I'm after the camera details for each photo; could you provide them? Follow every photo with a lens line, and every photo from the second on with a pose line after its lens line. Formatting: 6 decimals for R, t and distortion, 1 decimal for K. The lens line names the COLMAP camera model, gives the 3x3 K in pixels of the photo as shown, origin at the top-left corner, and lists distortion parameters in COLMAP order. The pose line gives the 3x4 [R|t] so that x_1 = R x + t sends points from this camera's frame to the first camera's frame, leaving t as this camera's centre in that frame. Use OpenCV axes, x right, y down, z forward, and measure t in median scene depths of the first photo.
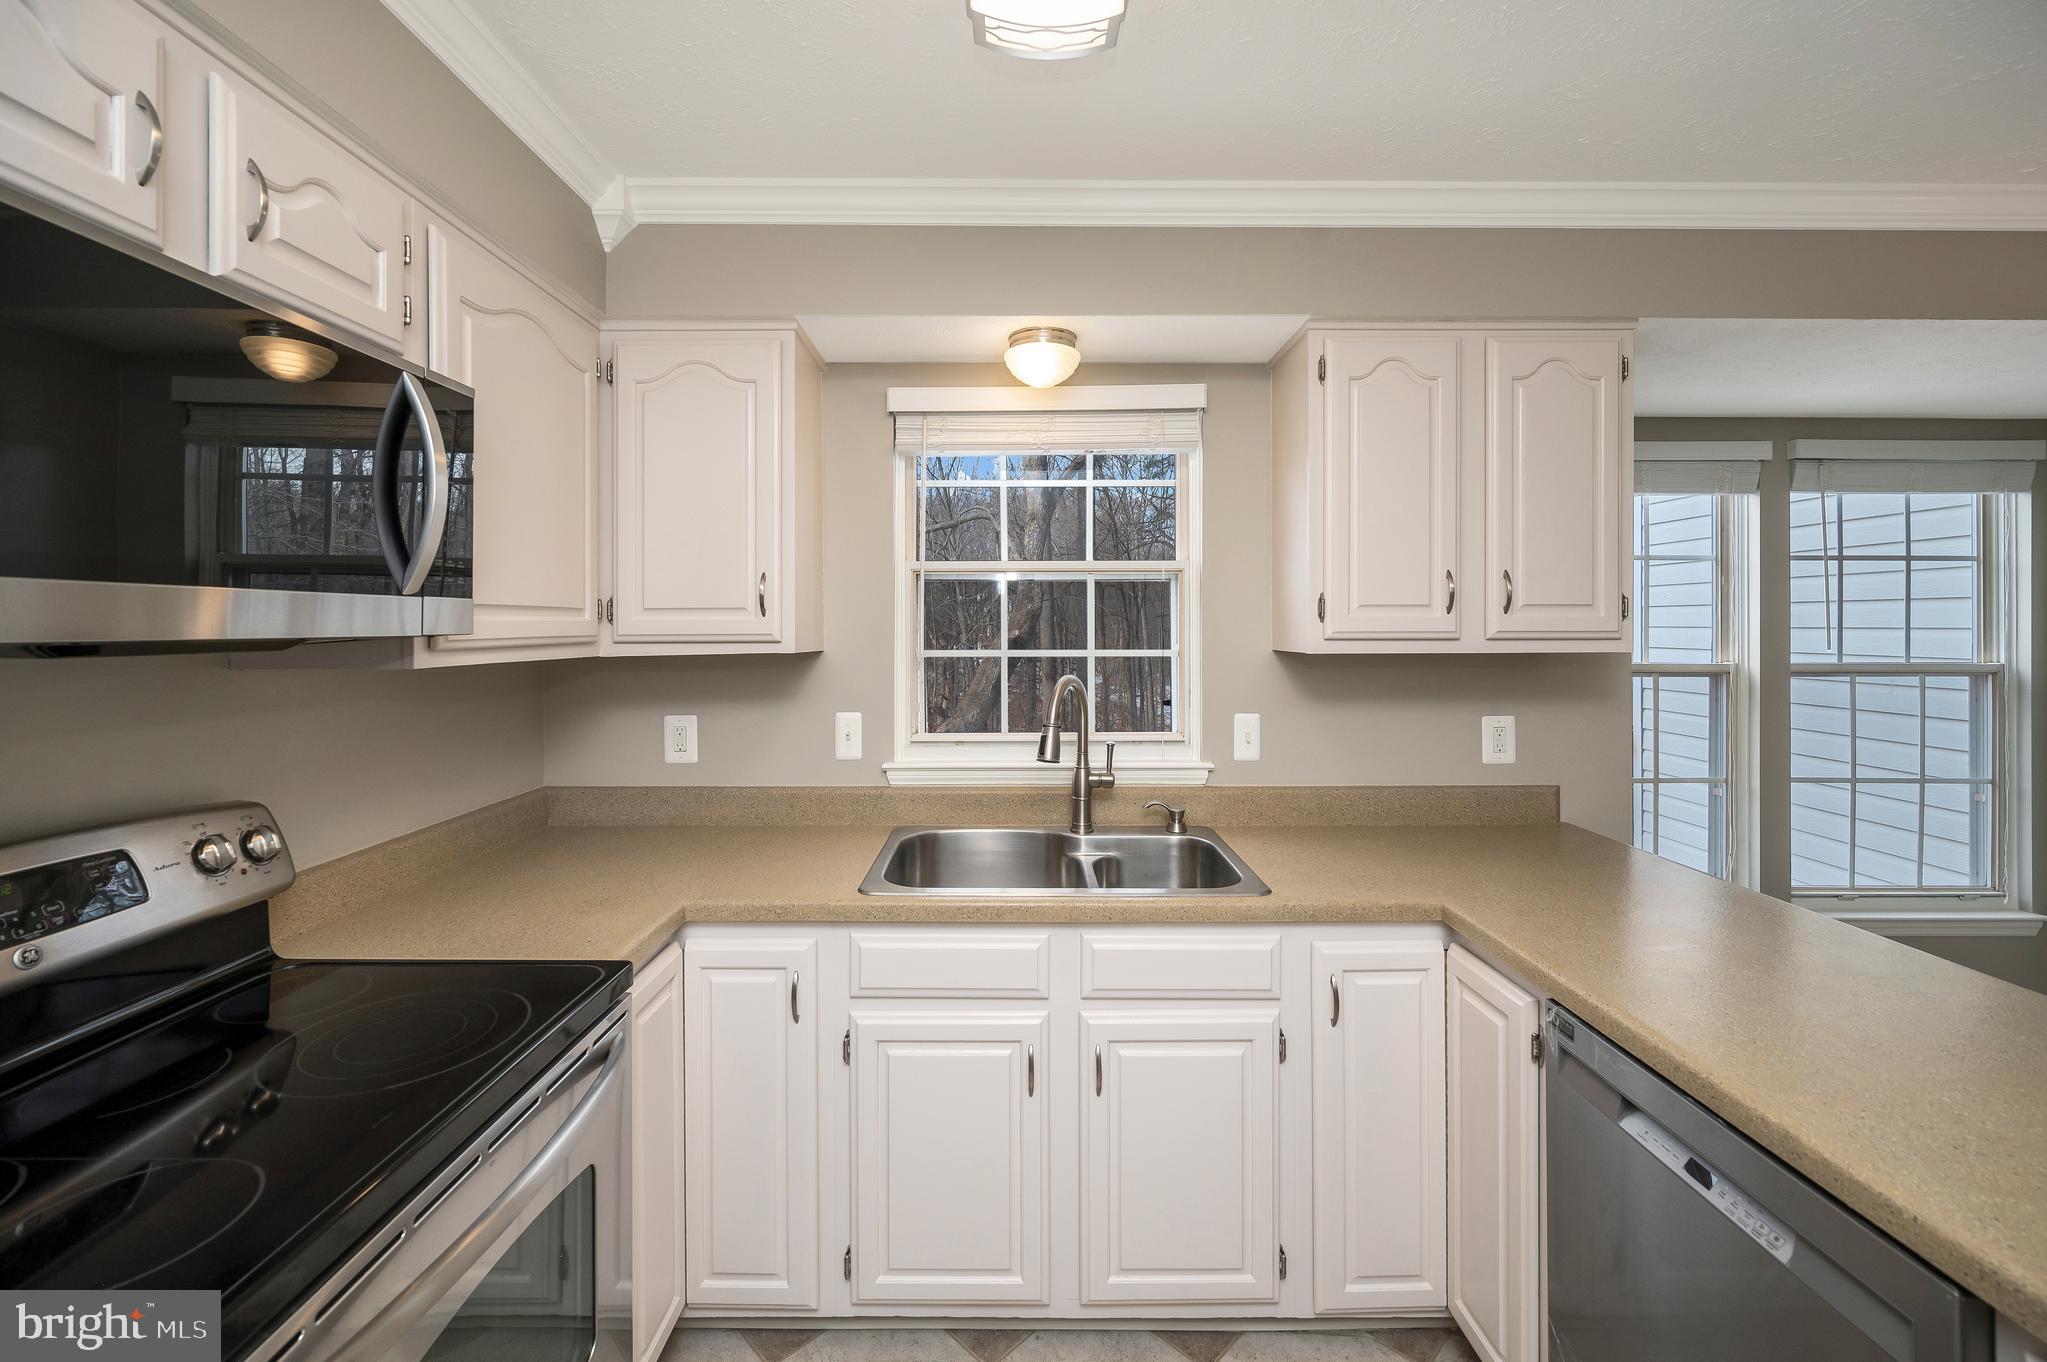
lens RADIAL K [[843.6, 0, 1004.8], [0, 843.6, 624.2], [0, 0, 1]] dist [0.000840, 0.000209]
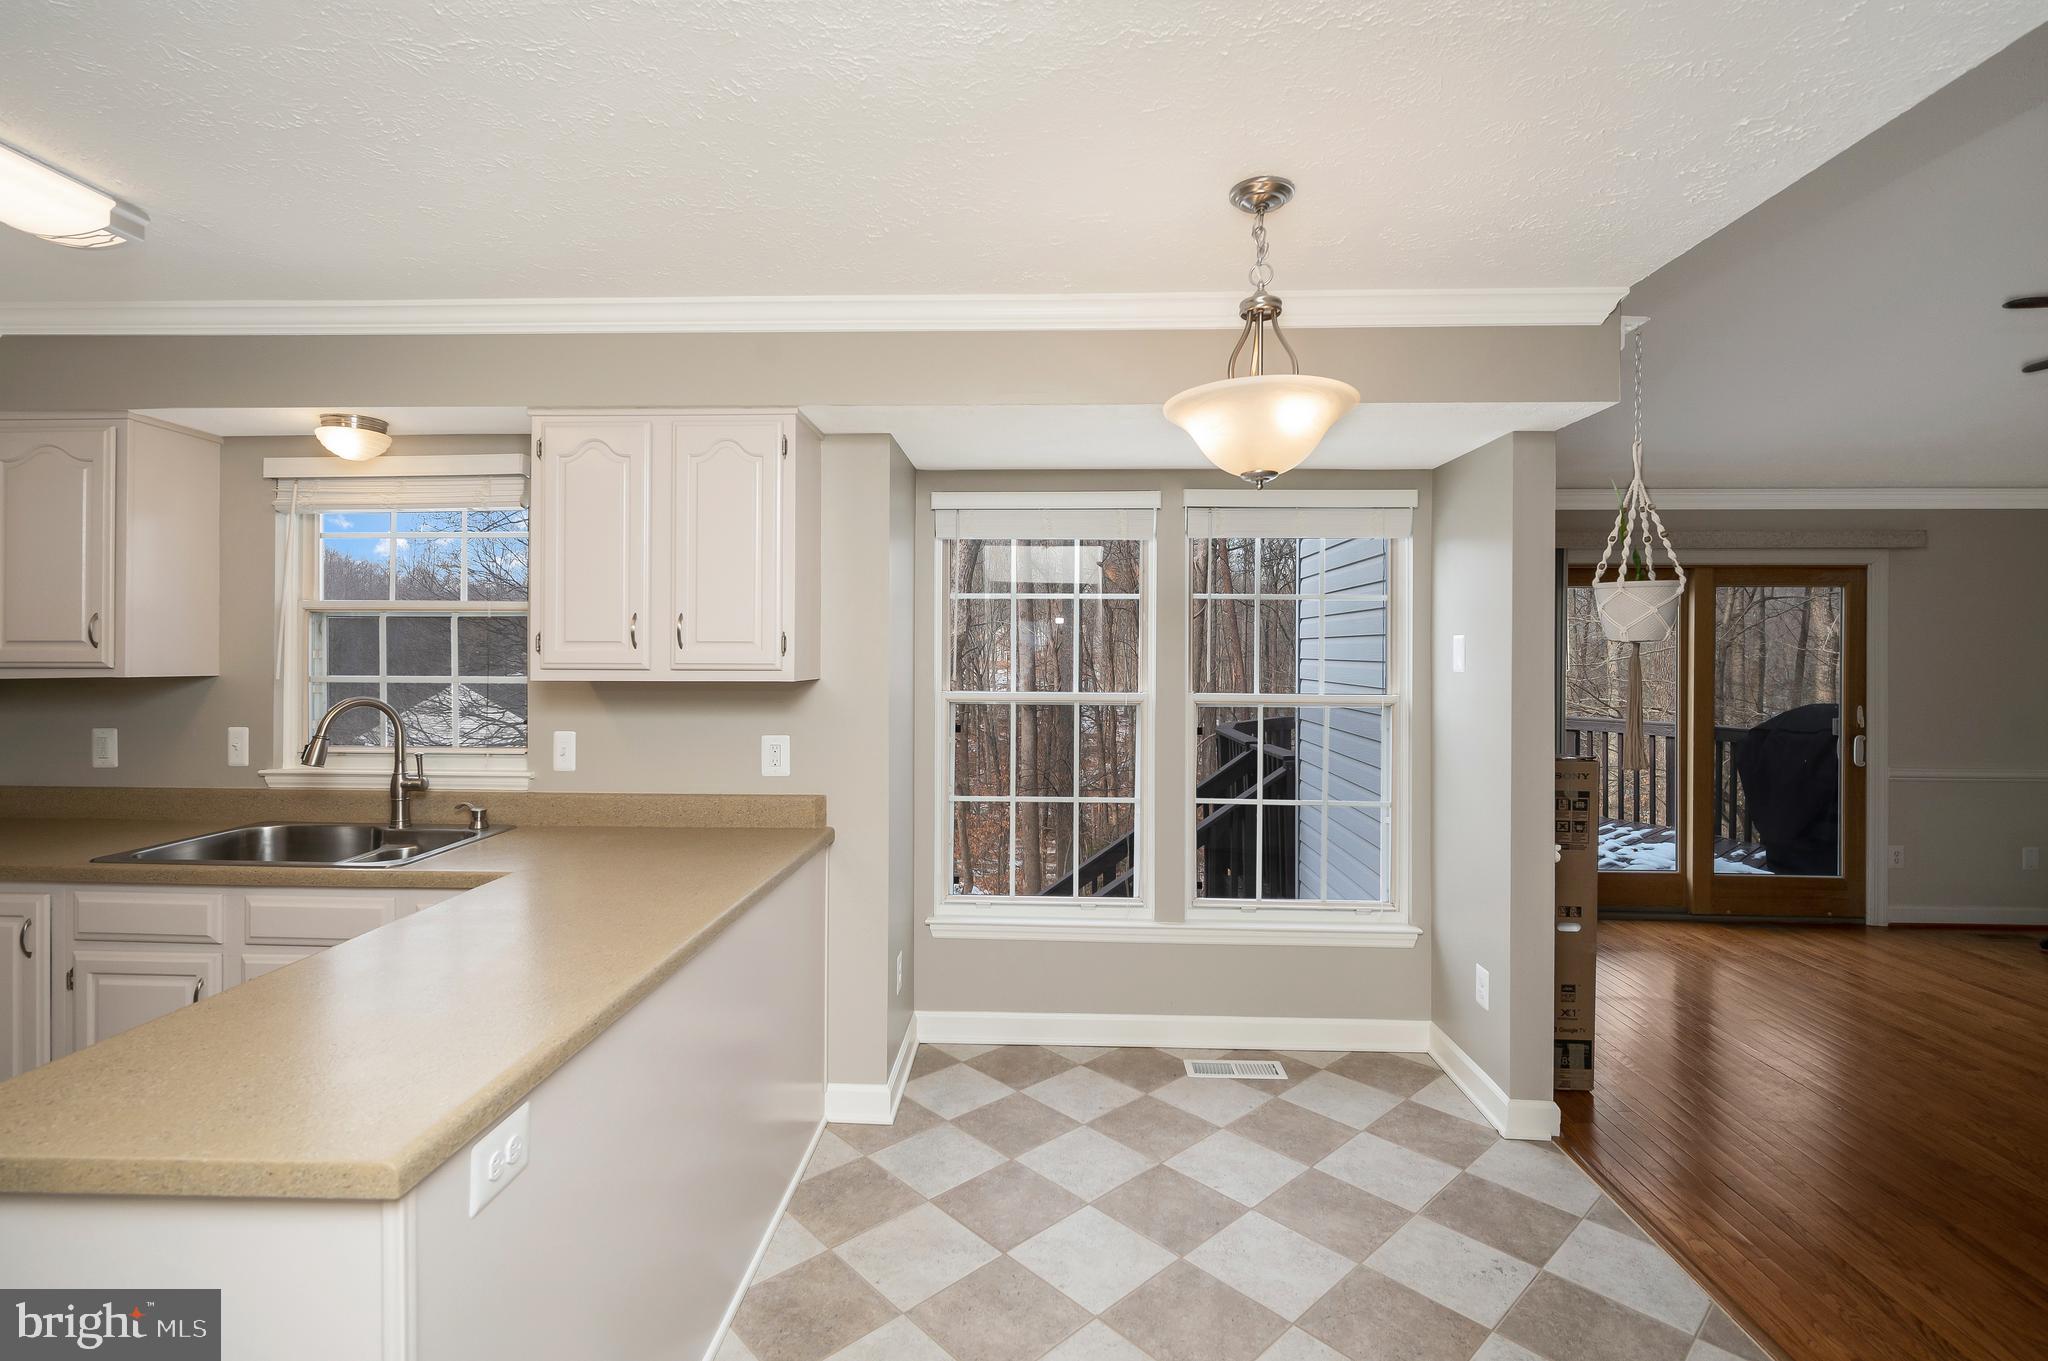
lens RADIAL K [[931.1, 0, 1018.5], [0, 931.1, 647.2], [0, 0, 1]] dist [0.001829, -0.002473]
pose [[0.998335, 0.004335, -0.057511, 1.050484], [-0.004539, 0.999984, -0.003416, -0.010495], [0.057495, 0.003671, 0.998339, -0.275793]]
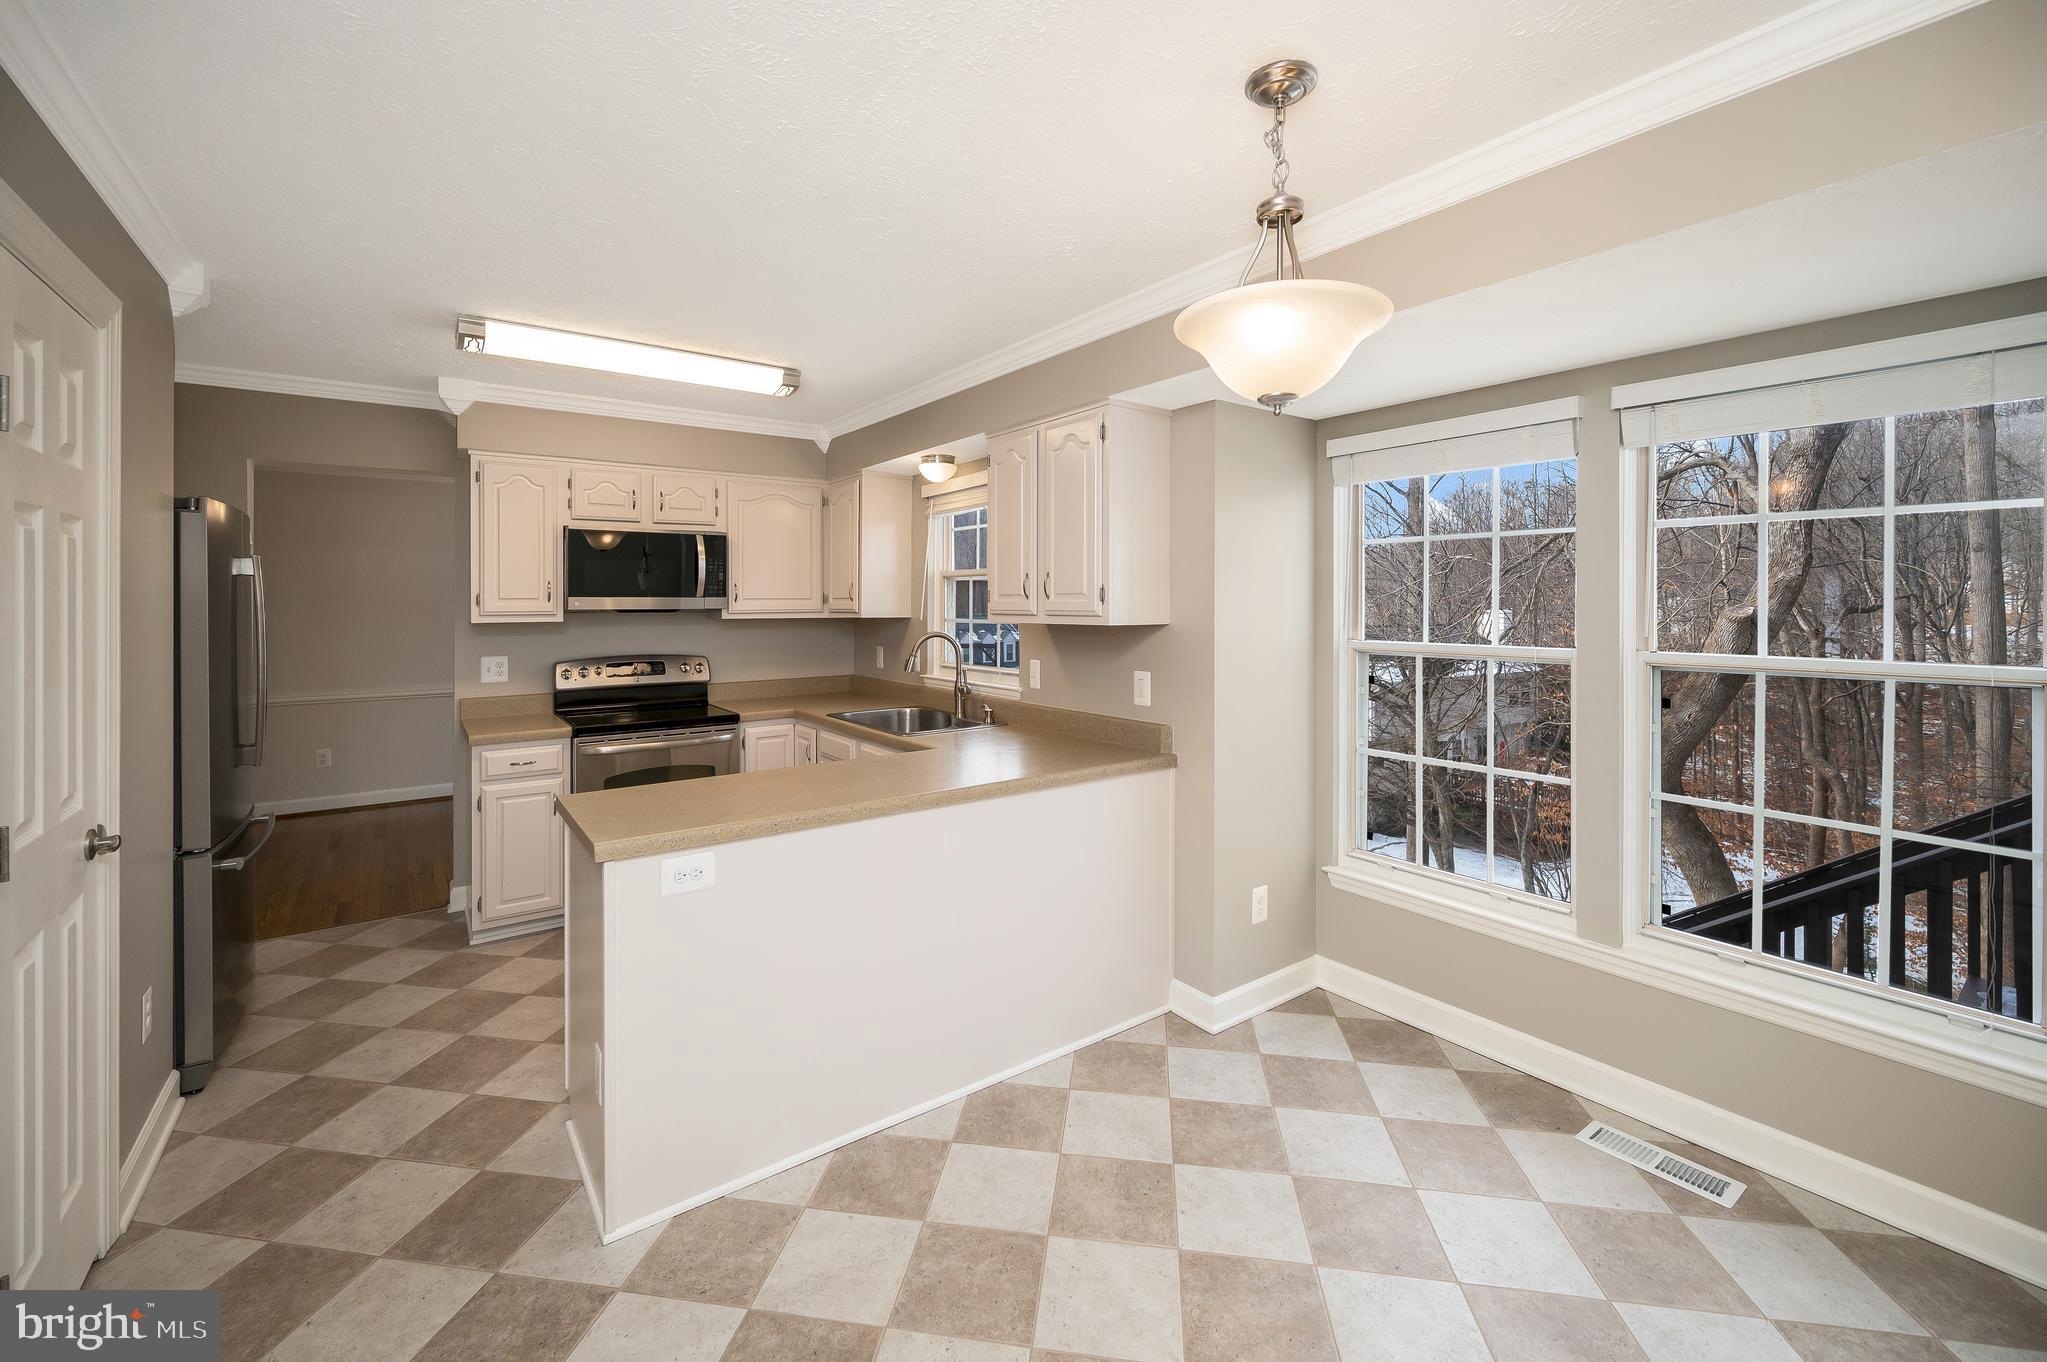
lens RADIAL K [[843.6, 0, 1003.5], [0, 843.6, 599.3], [0, 0, 1]] dist [0.000840, 0.000209]
pose [[0.569304, -0.004990, -0.822112, 1.670916], [0.003048, 0.999988, -0.003959, -0.004878], [0.822121, -0.000252, 0.569312, 0.015943]]
